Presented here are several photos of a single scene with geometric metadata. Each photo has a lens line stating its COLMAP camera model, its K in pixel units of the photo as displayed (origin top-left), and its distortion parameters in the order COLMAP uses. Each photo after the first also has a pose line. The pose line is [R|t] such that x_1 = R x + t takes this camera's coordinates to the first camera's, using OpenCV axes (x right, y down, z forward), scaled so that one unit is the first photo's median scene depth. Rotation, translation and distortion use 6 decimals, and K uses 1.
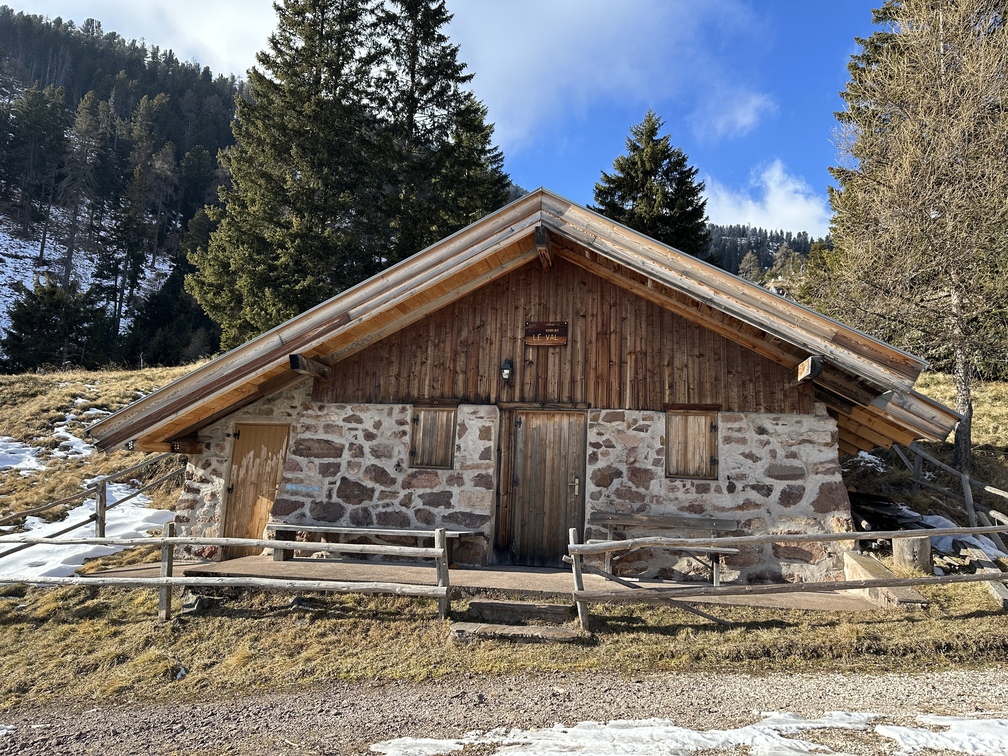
lens RADIAL K [[705.1, 0, 504.0], [0, 705.1, 378.0], [0, 0, 1]] dist [0.166857, -0.290494]
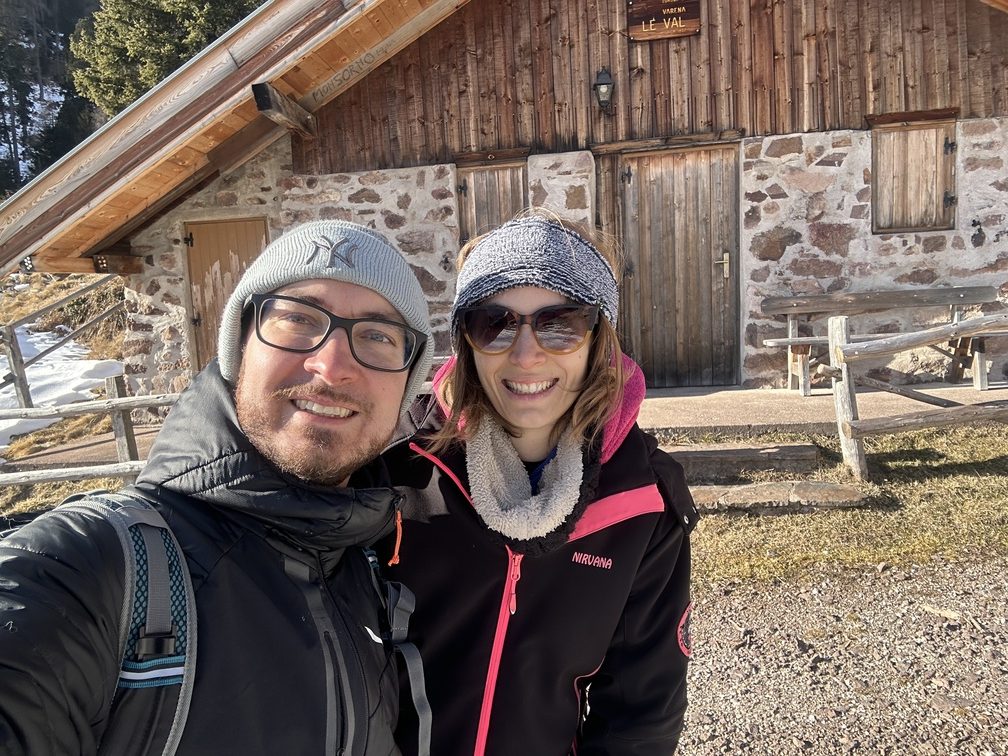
lens RADIAL K [[735.3, 0, 491.2], [0, 735.3, 397.3], [0, 0, 1]] dist [0.103084, -0.145519]
pose [[0.994704, -0.099852, 0.024374, -0.135973], [0.089709, 0.959153, 0.268288, 0.064283], [-0.050167, -0.264681, 0.963030, 0.306053]]
